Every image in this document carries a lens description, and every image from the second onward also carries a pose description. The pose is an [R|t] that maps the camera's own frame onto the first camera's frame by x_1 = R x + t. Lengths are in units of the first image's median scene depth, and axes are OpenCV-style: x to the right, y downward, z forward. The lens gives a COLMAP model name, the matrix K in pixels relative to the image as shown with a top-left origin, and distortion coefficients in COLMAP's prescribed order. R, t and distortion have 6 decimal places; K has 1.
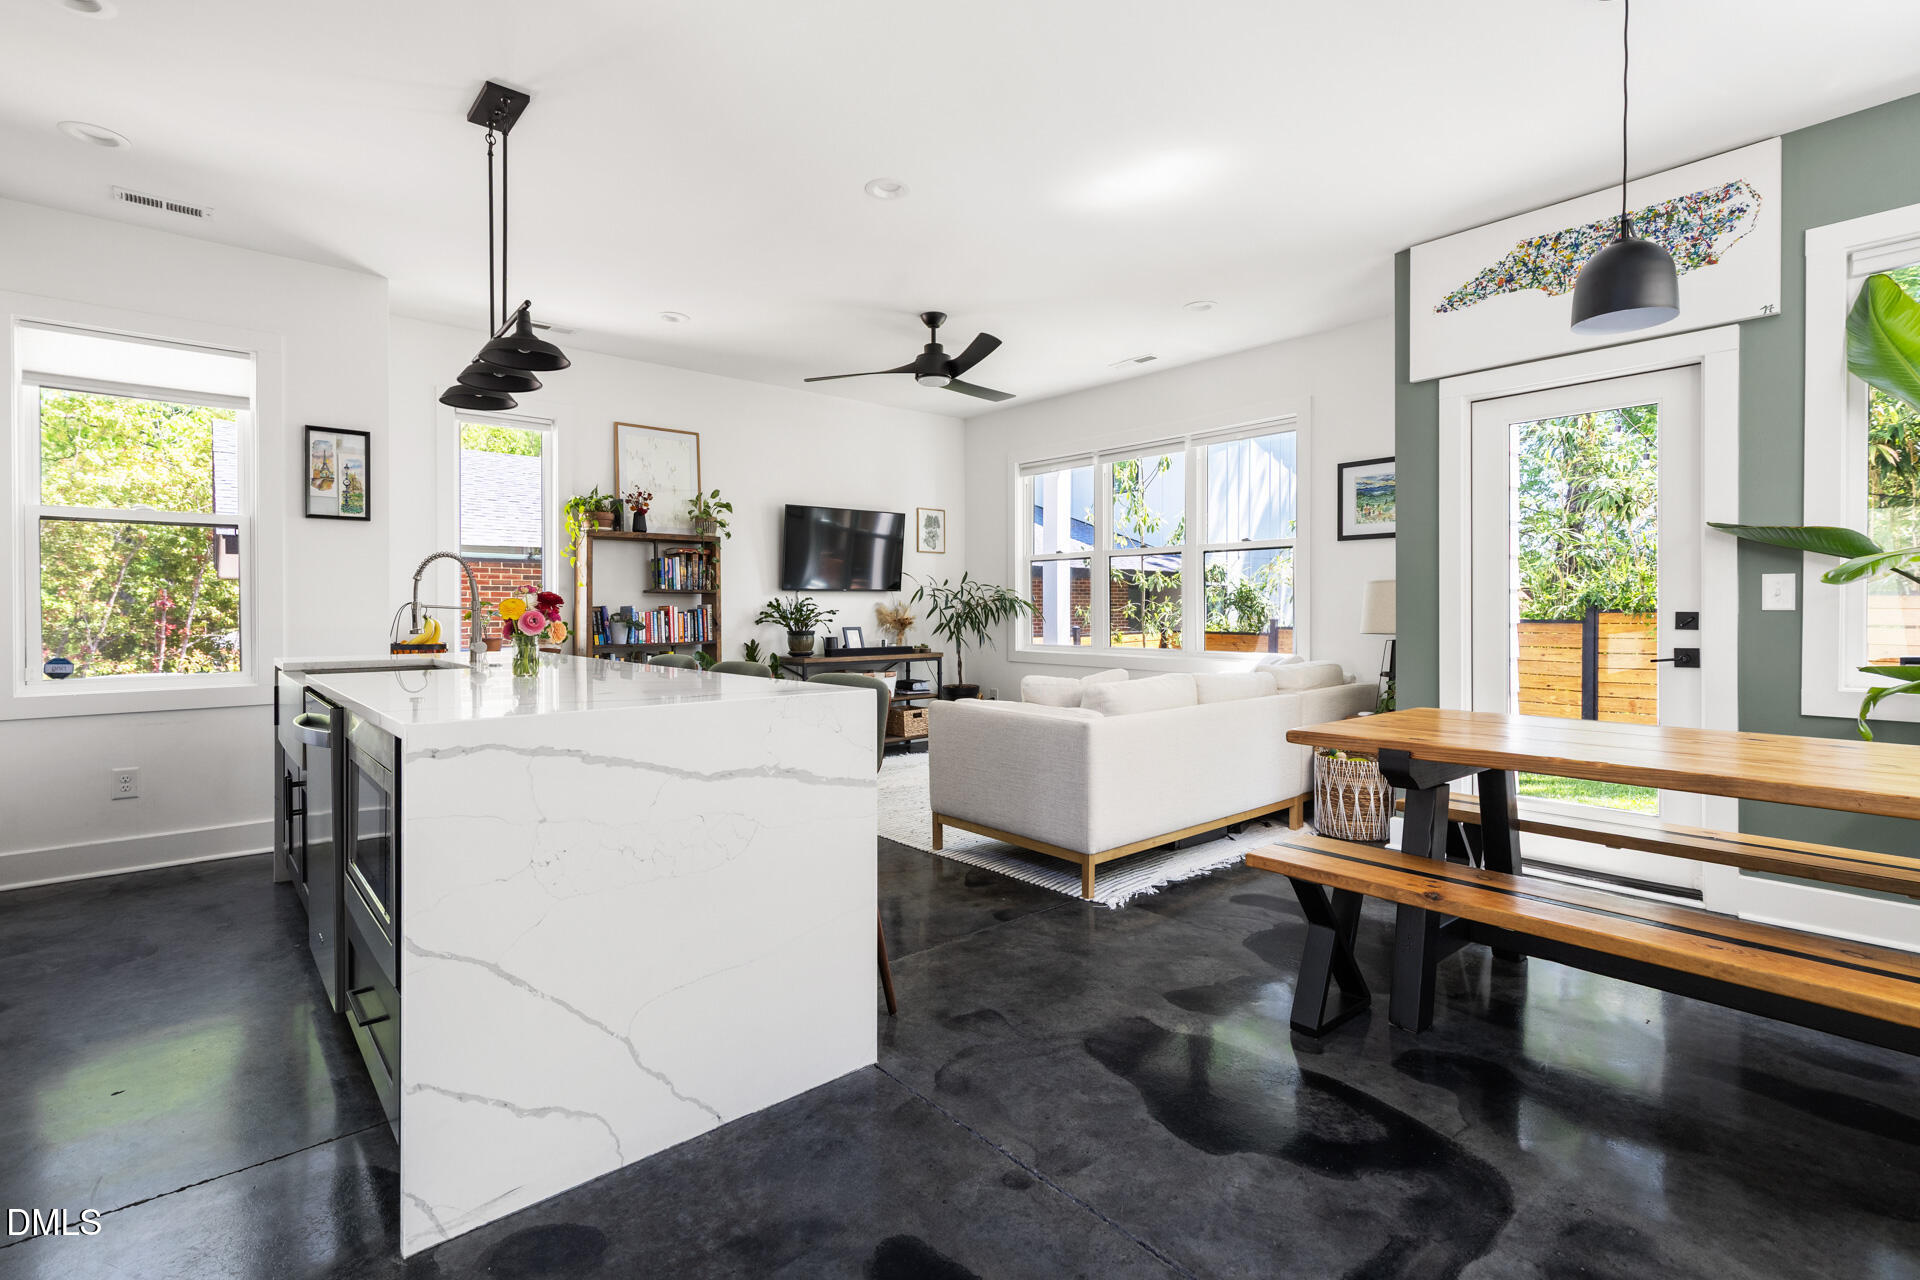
lens RADIAL K [[889.0, 0, 950.3], [0, 889.0, 612.7], [0, 0, 1]] dist [0.002335, 0.000193]
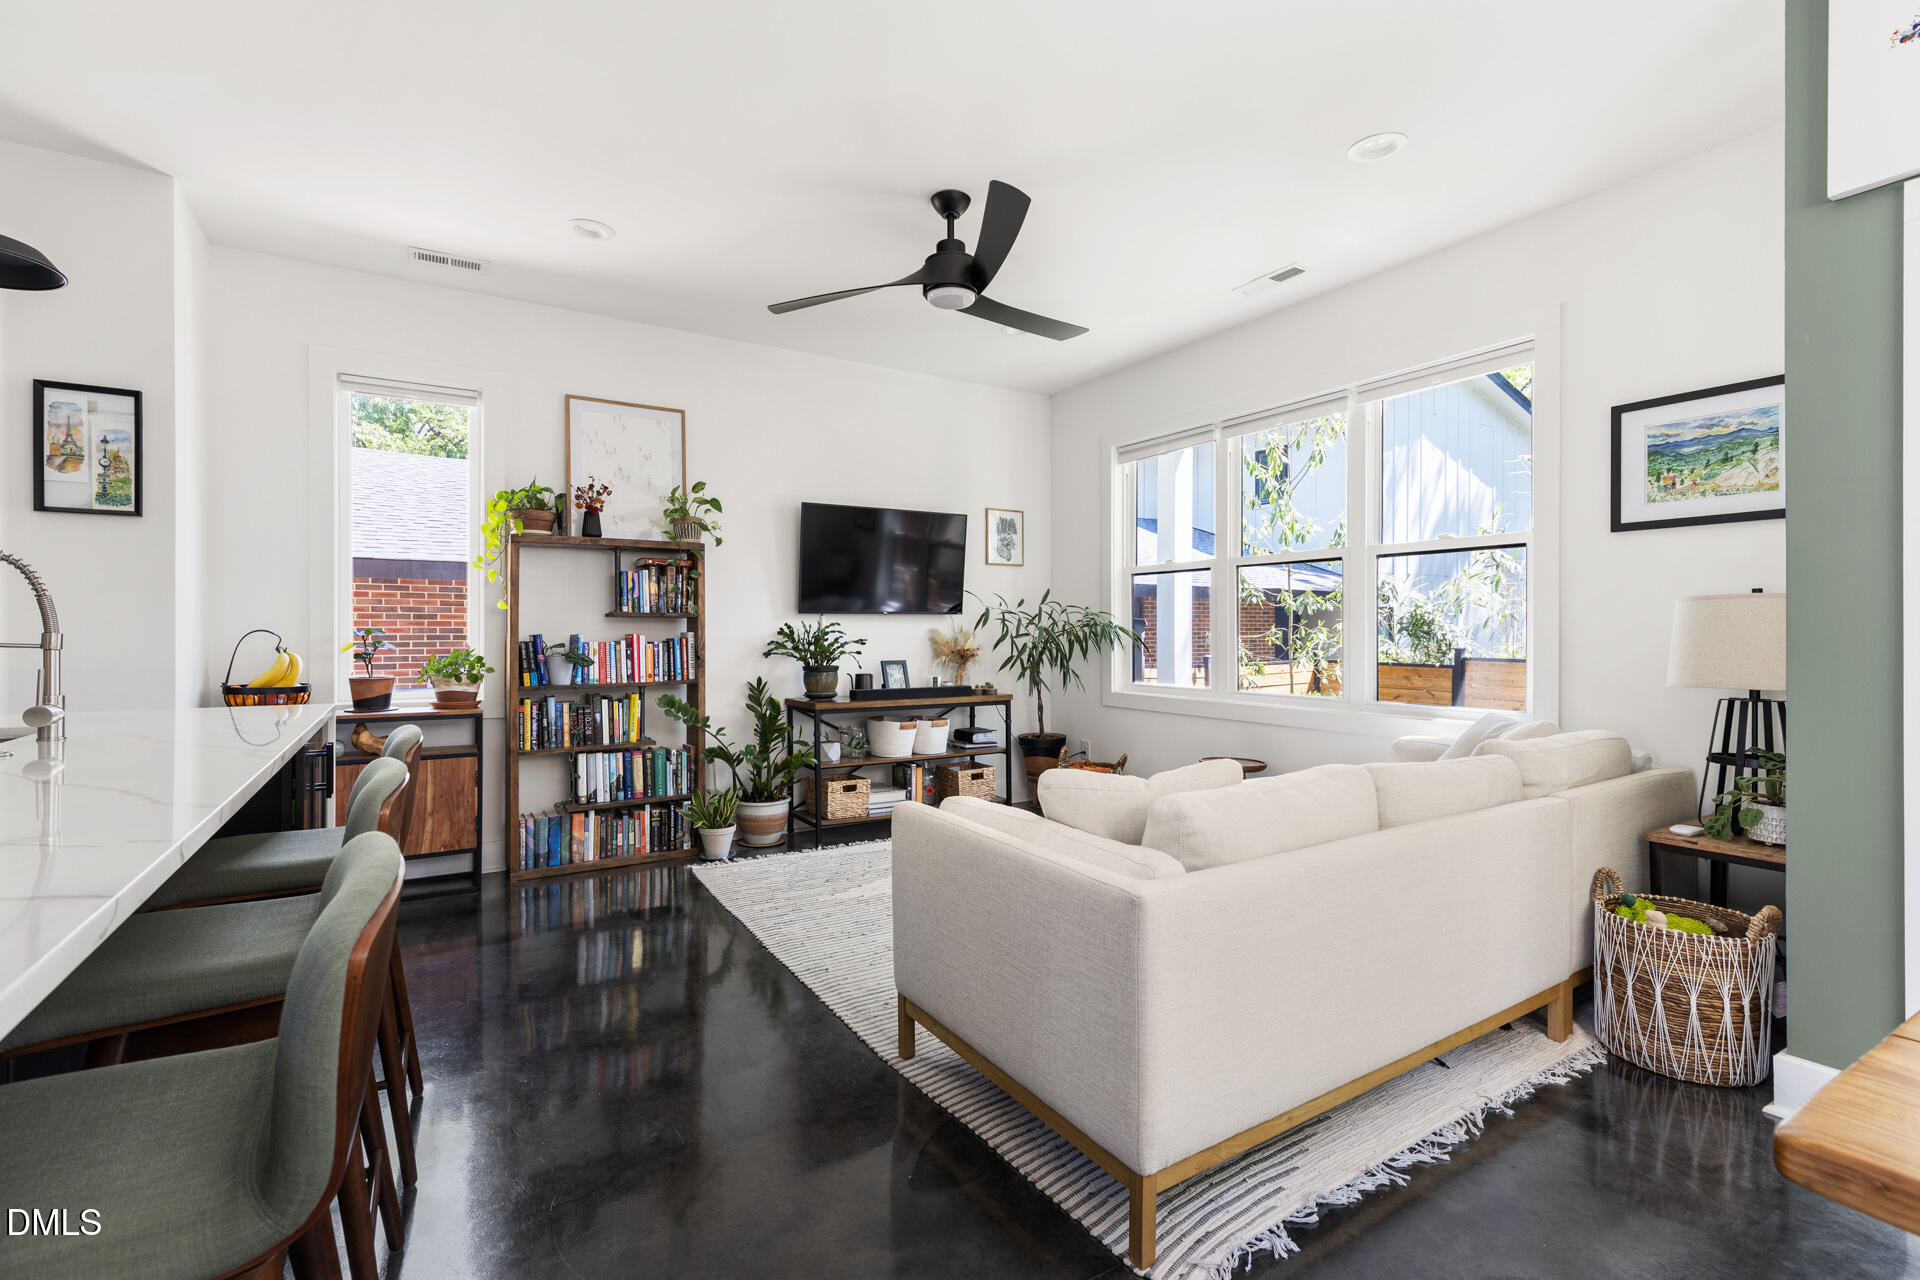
lens RADIAL K [[861.9, 0, 969.4], [0, 861.9, 633.3], [0, 0, 1]] dist [0.003319, 0.000025]
pose [[0.989052, 0.002210, -0.147553, 0.077832], [-0.002476, 0.999996, -0.001618, -0.007897], [0.147549, 0.001965, 0.989053, 0.315377]]
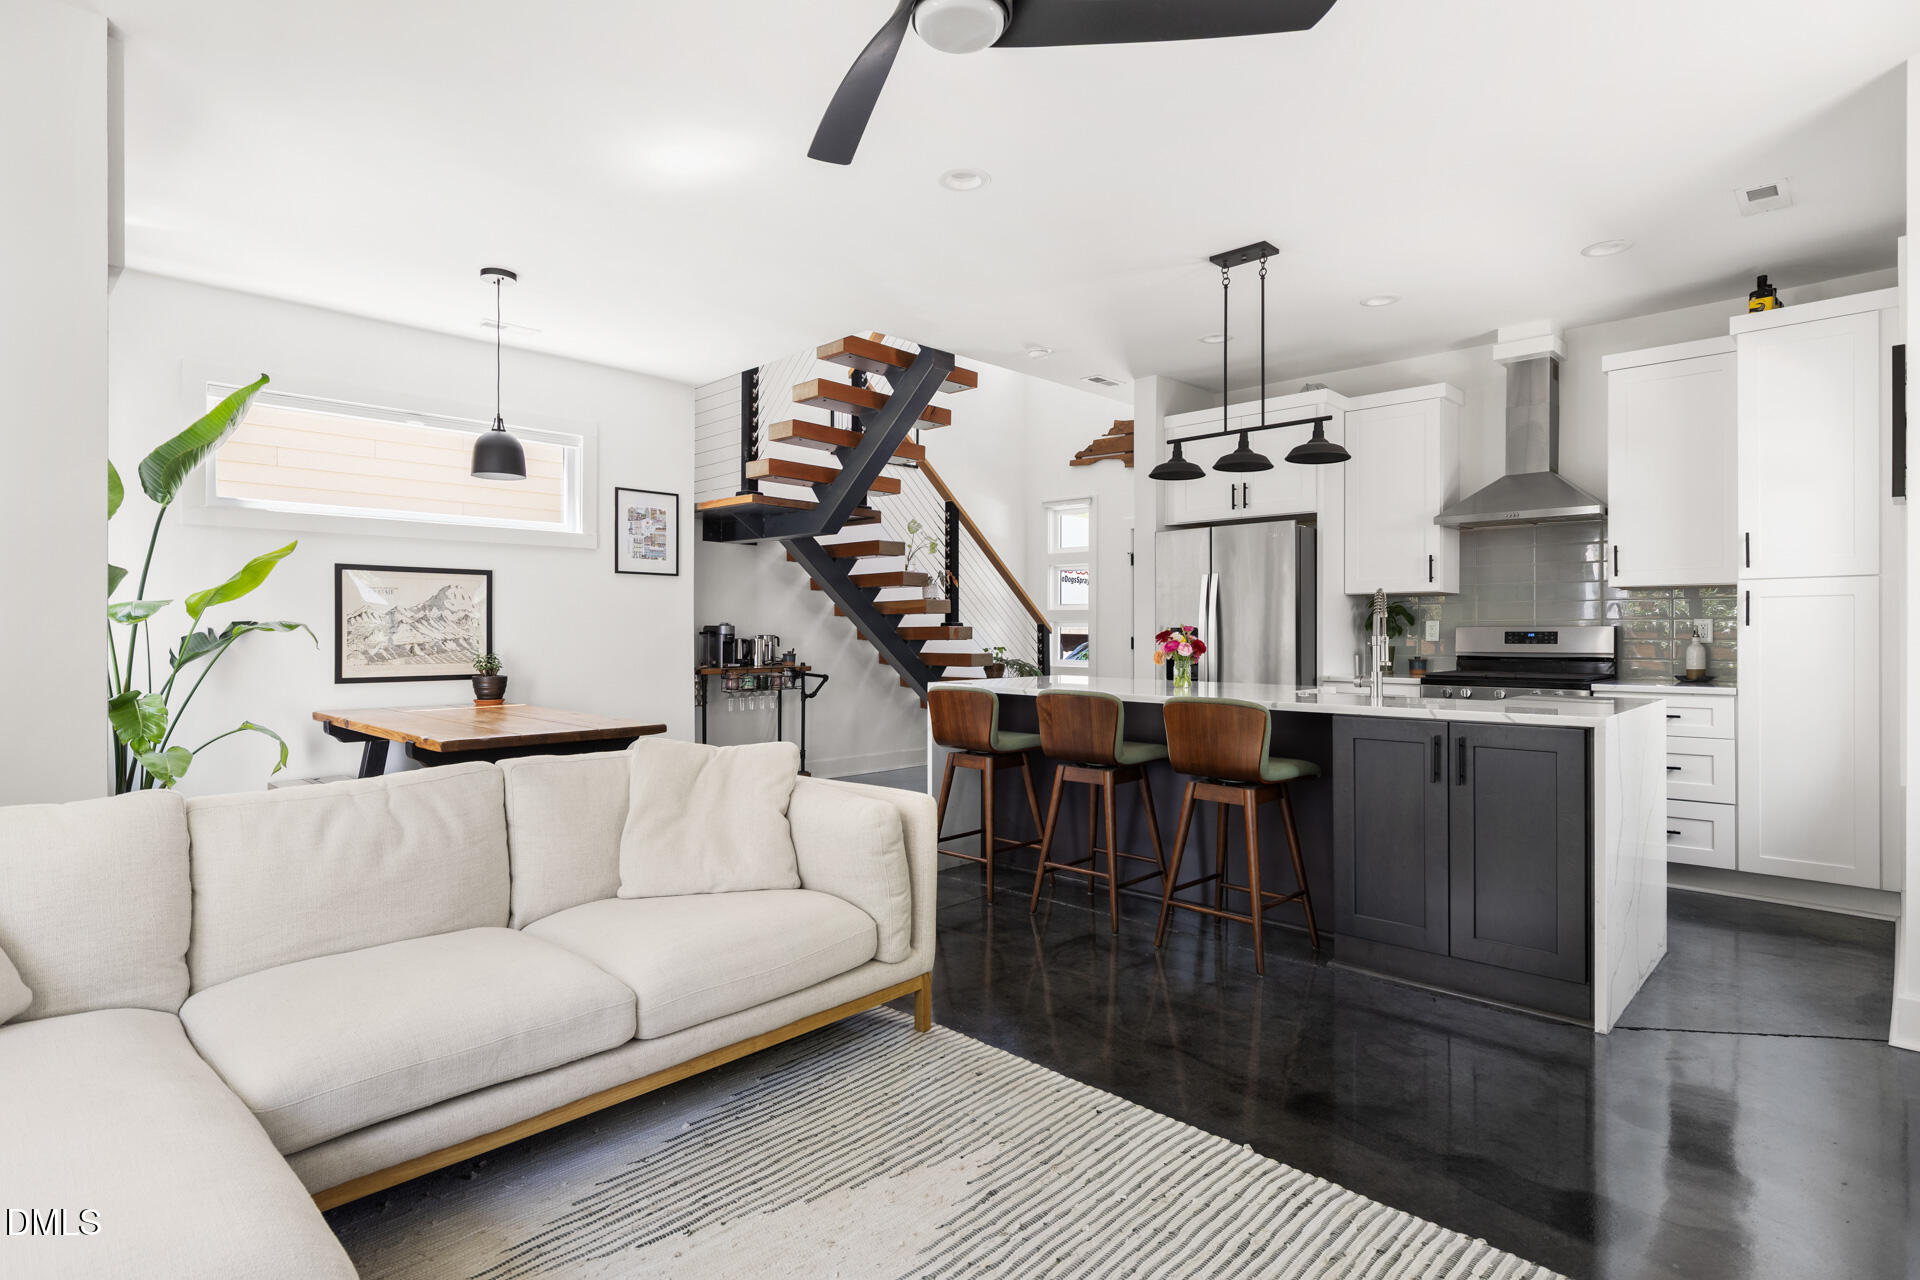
lens RADIAL K [[981.2, 0, 967.5], [0, 981.2, 630.1], [0, 0, 1]] dist [0.002381, 0.000496]
pose [[-0.995302, 0.001831, -0.096807, 0.014647], [0.001533, 0.999994, 0.003158, -0.014026], [0.096812, 0.002994, -0.995298, 1.203907]]
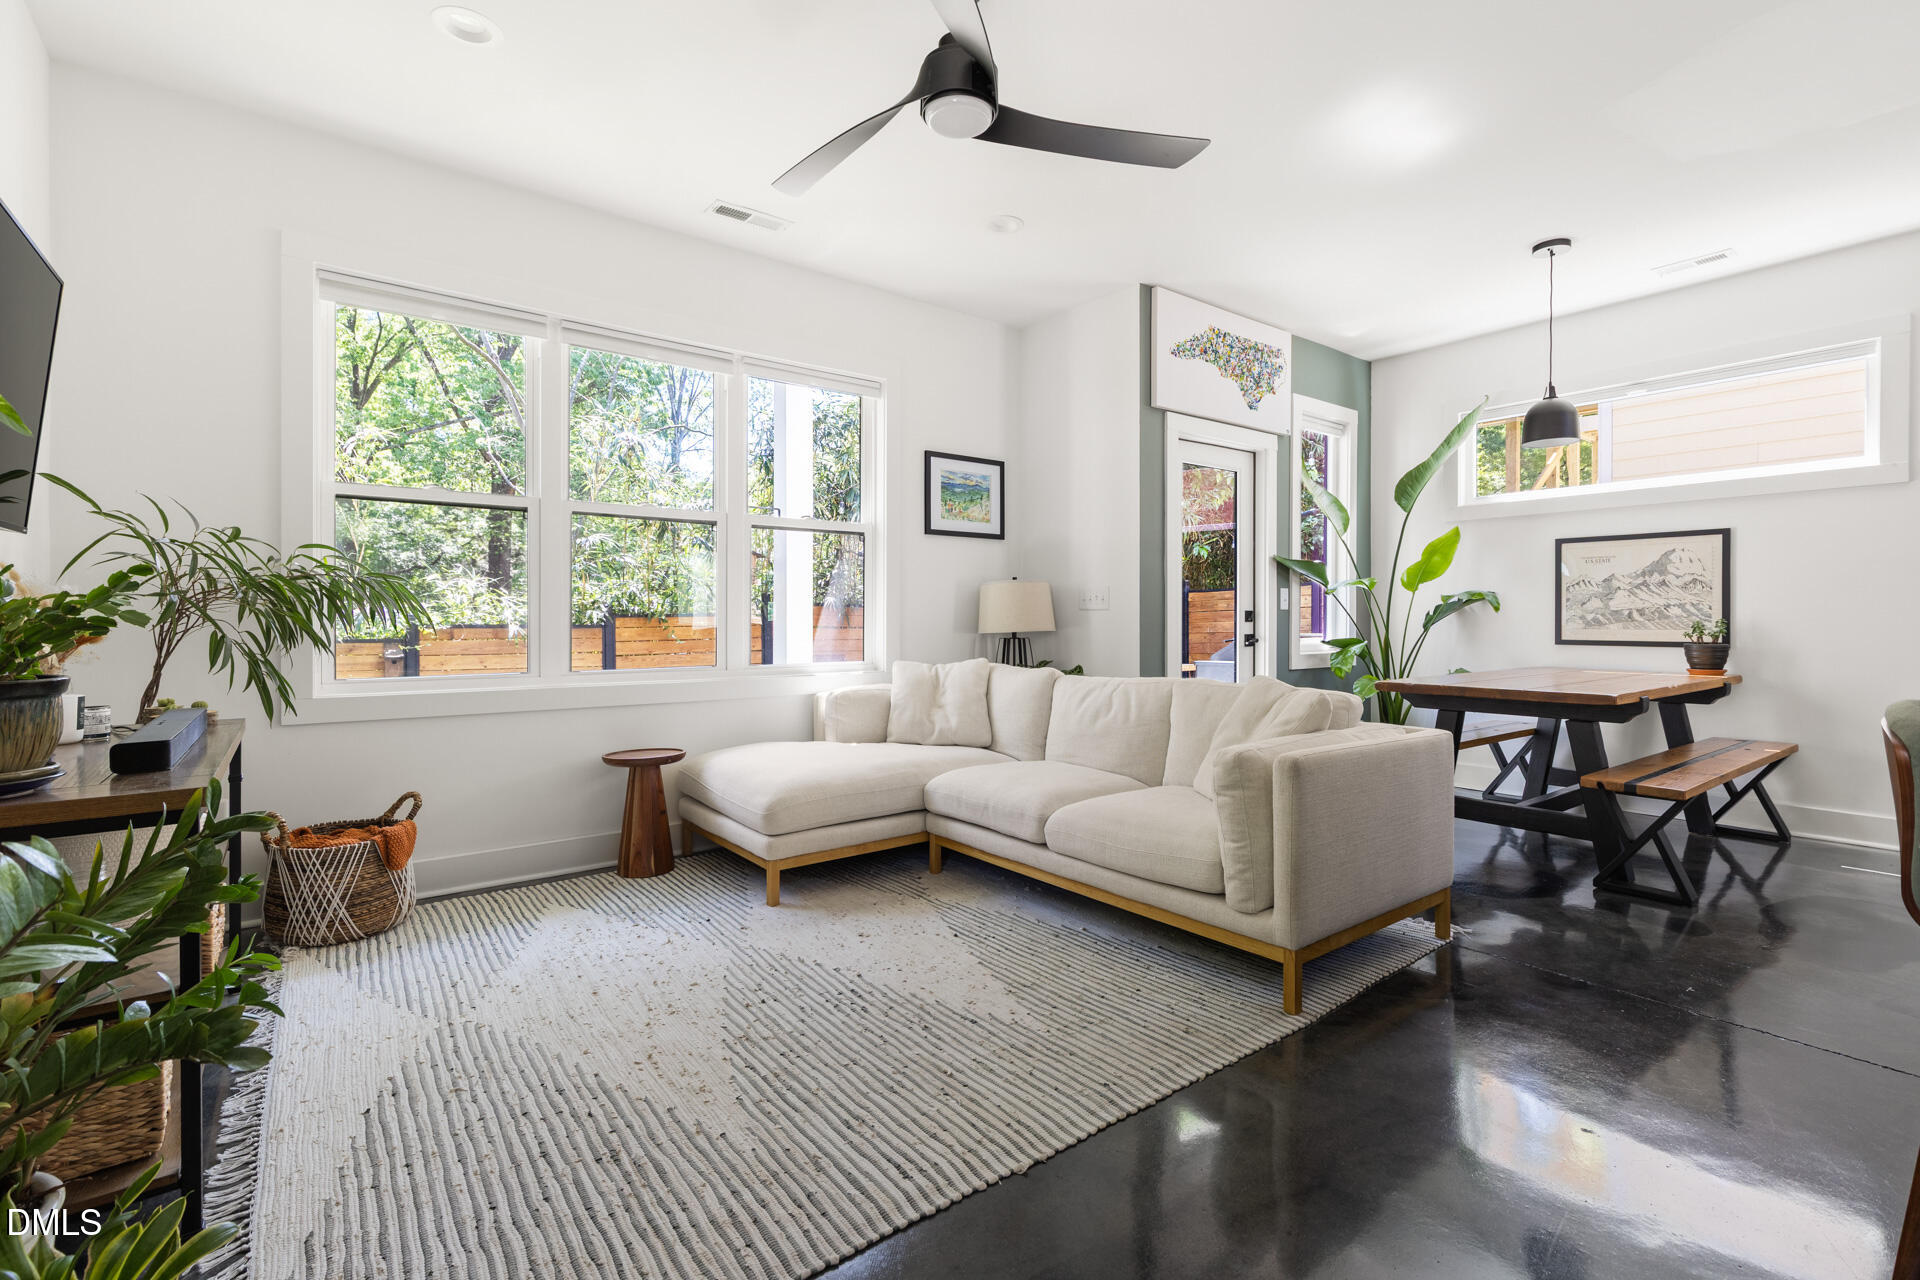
lens RADIAL K [[860.4, 0, 959.9], [0, 860.4, 622.0], [0, 0, 1]] dist [0.004015, 0.000530]
pose [[0.056885, -0.002541, 0.998377, -0.413677], [0.004541, 0.999987, 0.002286, 0.007771], [-0.998370, 0.004403, 0.056896, 0.839718]]
